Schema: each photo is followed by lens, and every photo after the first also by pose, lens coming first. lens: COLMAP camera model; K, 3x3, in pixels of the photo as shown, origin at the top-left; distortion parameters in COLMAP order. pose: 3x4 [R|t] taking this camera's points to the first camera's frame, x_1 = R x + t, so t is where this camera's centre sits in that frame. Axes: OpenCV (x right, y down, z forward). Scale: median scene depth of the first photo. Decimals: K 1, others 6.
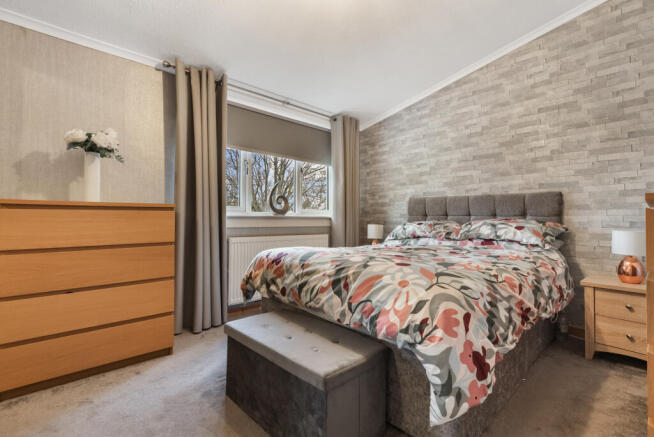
lens RADIAL K [[293.1, 0, 322.0], [0, 293.1, 219.4], [0, 0, 1]] dist [-0.000315, -0.000014]
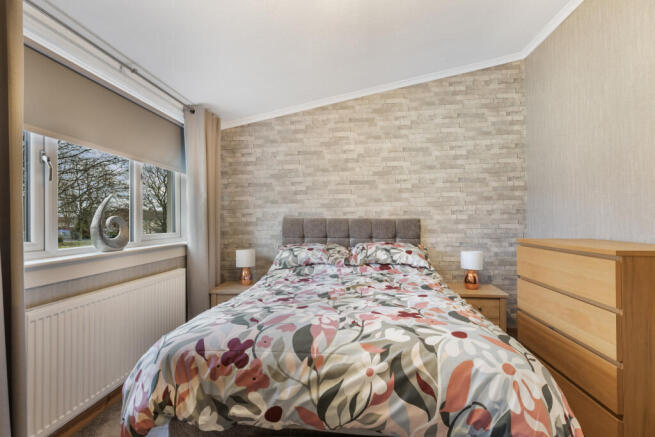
lens RADIAL K [[293.6, 0, 330.1], [0, 293.6, 222.2], [0, 0, 1]] dist [-0.000315, -0.000014]
pose [[0.741398, -0.016679, 0.670858, -0.270069], [0.013984, 0.999858, 0.009405, -0.087872], [-0.670920, 0.002408, 0.741526, 0.304522]]
